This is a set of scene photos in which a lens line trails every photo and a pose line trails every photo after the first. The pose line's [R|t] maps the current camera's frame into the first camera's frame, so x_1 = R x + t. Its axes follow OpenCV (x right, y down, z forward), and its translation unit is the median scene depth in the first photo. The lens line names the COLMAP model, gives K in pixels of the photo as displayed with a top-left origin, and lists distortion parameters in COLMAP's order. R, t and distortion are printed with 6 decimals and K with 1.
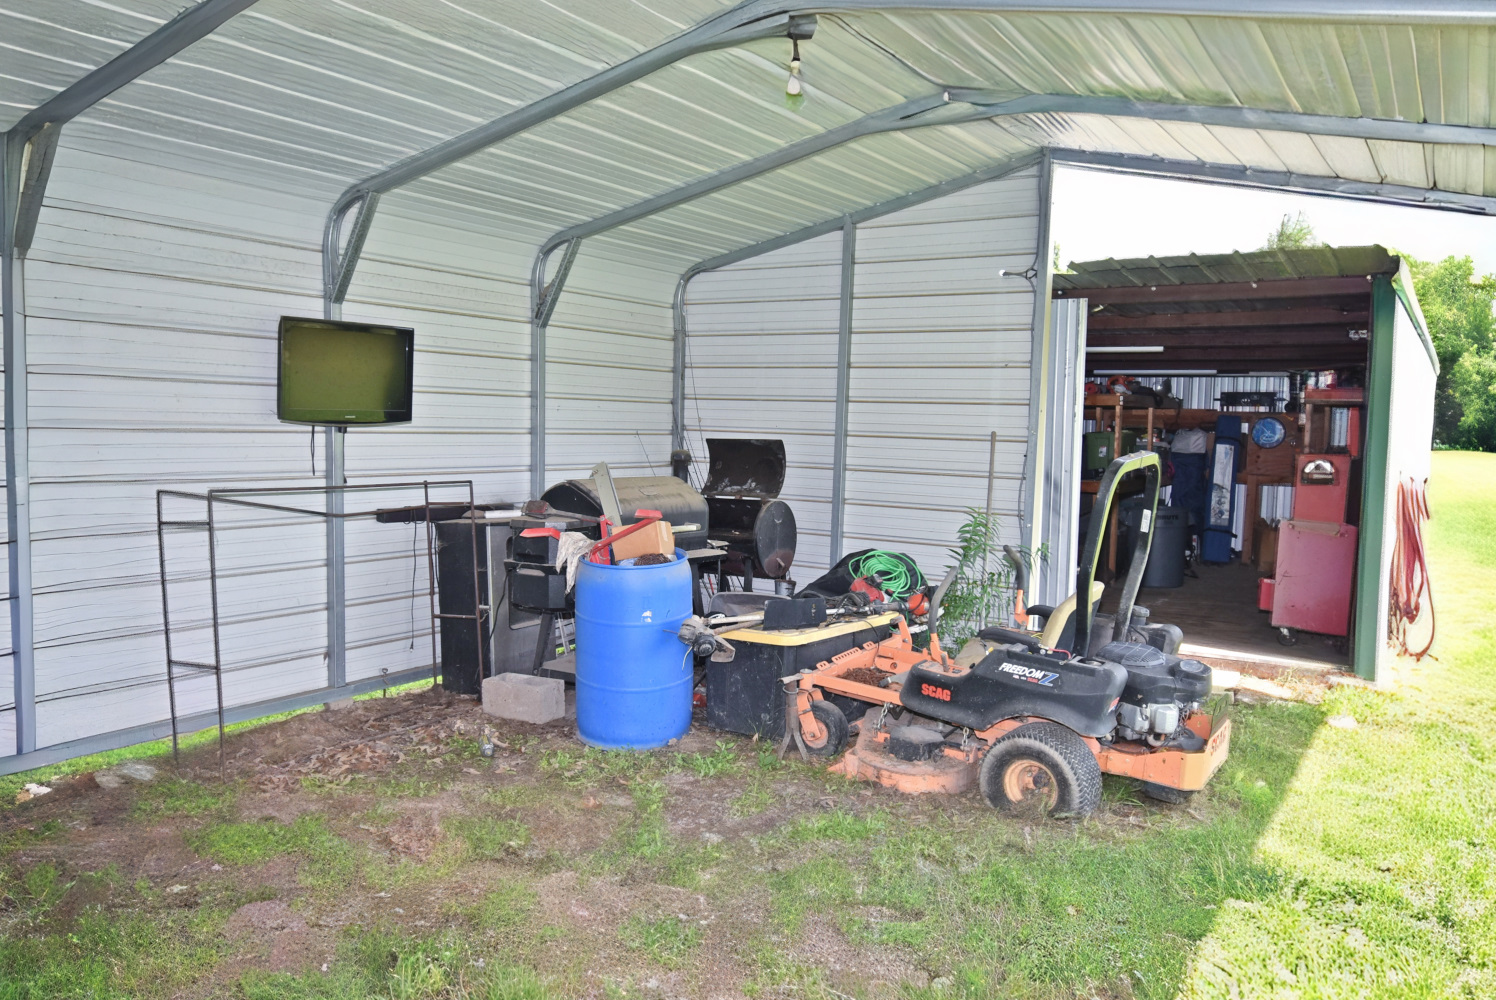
lens RADIAL K [[1113.0, 0, 748.0], [0, 1113.0, 500.0], [0, 0, 1]] dist [0.000542, 0.000836]
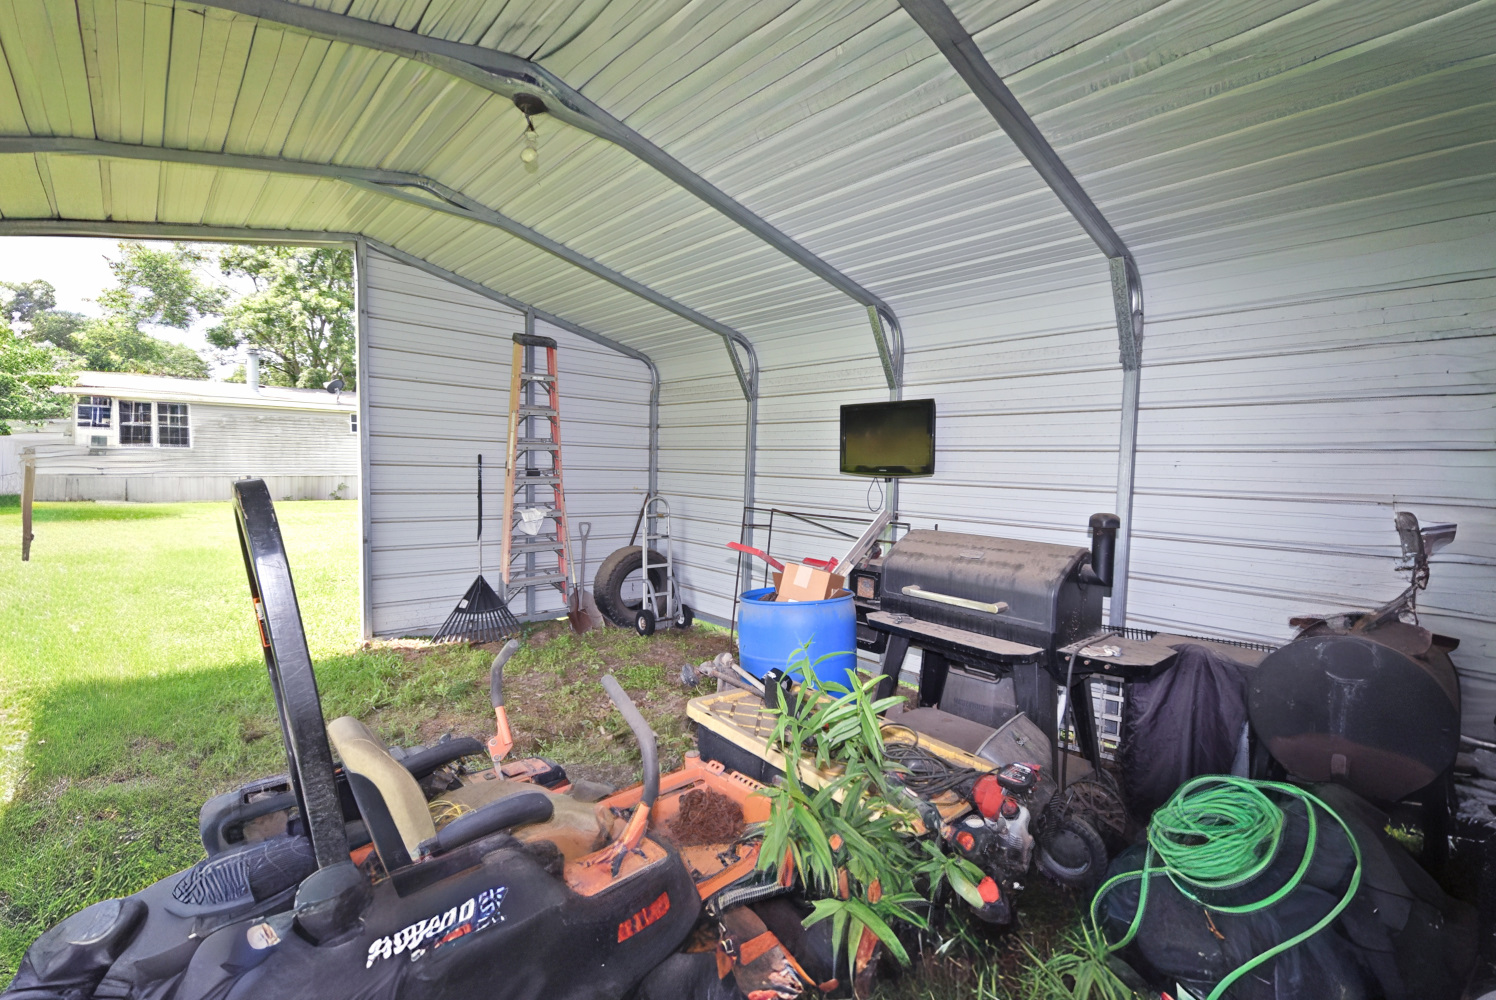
lens RADIAL K [[658.0, 0, 748.0], [0, 658.0, 500.0], [0, 0, 1]] dist [-0.001512, -0.000575]
pose [[-0.245499, 0.017131, -0.969245, 0.590065], [-0.103125, 0.993709, 0.043684, -0.070738], [0.963896, 0.110678, -0.242188, 1.290383]]
